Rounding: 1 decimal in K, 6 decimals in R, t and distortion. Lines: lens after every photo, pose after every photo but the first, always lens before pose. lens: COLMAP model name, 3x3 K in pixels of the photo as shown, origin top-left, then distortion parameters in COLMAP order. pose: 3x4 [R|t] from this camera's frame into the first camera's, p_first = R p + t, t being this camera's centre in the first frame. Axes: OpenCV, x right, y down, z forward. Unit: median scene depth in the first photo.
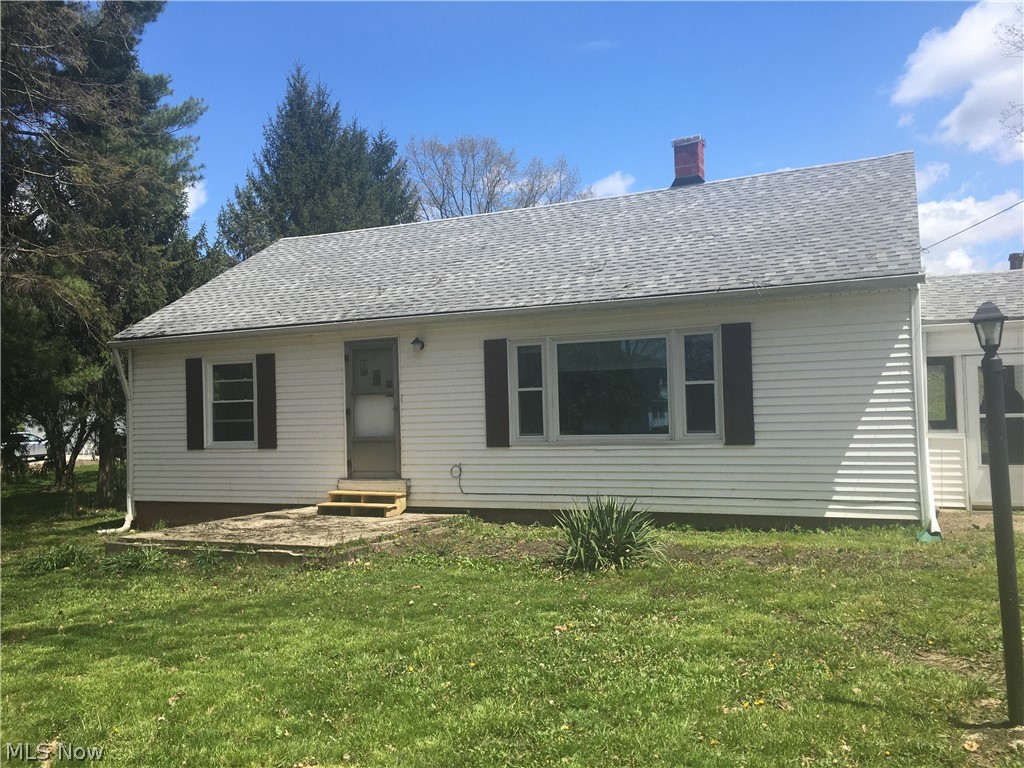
lens RADIAL K [[876.2, 0, 508.4], [0, 876.2, 378.9], [0, 0, 1]] dist [0.091361, -0.146400]
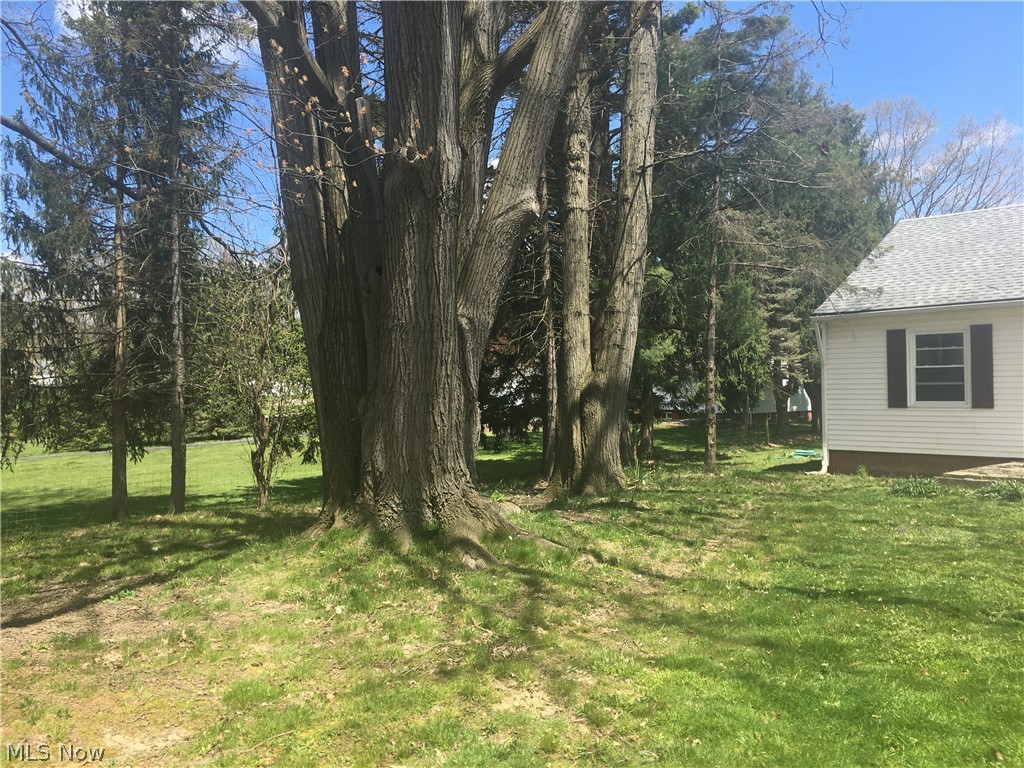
lens RADIAL K [[858.6, 0, 509.7], [0, 858.6, 381.2], [0, 0, 1]] dist [0.085117, -0.130815]
pose [[0.931658, 0.013269, -0.363094, -0.439432], [-0.001439, 0.999460, 0.032835, 0.008348], [0.363334, -0.030068, 0.931174, -0.264667]]
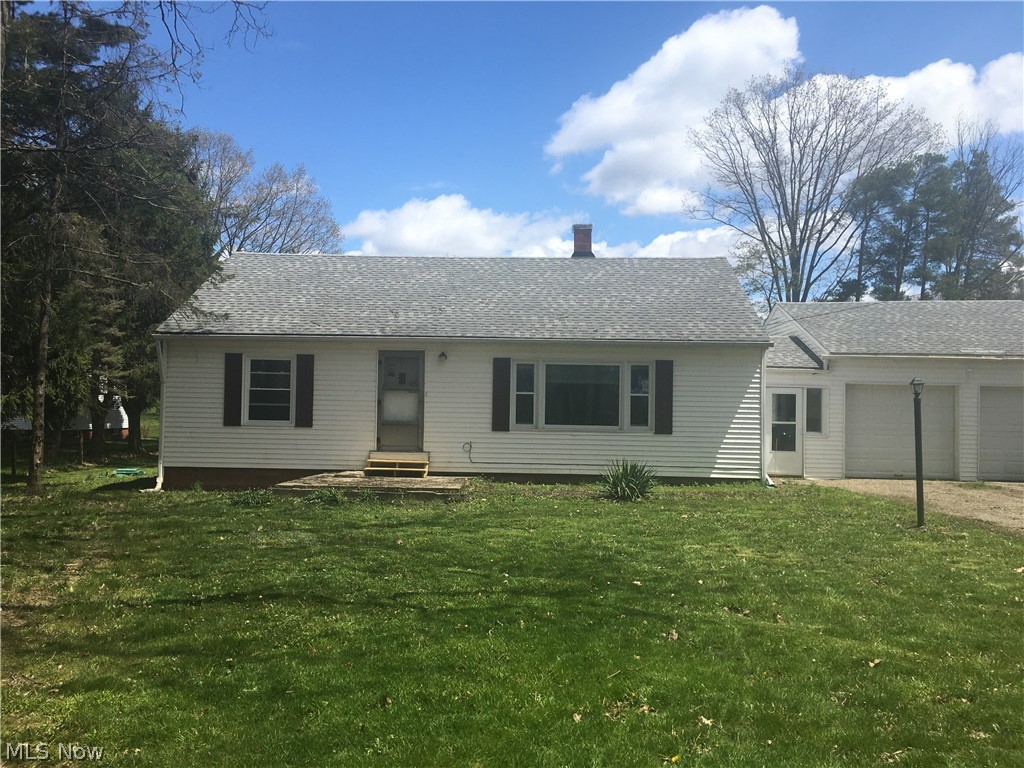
lens RADIAL K [[854.7, 0, 511.1], [0, 854.7, 379.7], [0, 0, 1]] dist [0.078154, -0.119268]
pose [[0.922470, 0.058527, 0.381607, -0.485521], [-0.057706, 0.998241, -0.013607, 0.008811], [-0.381732, -0.009469, 0.924224, -0.293470]]
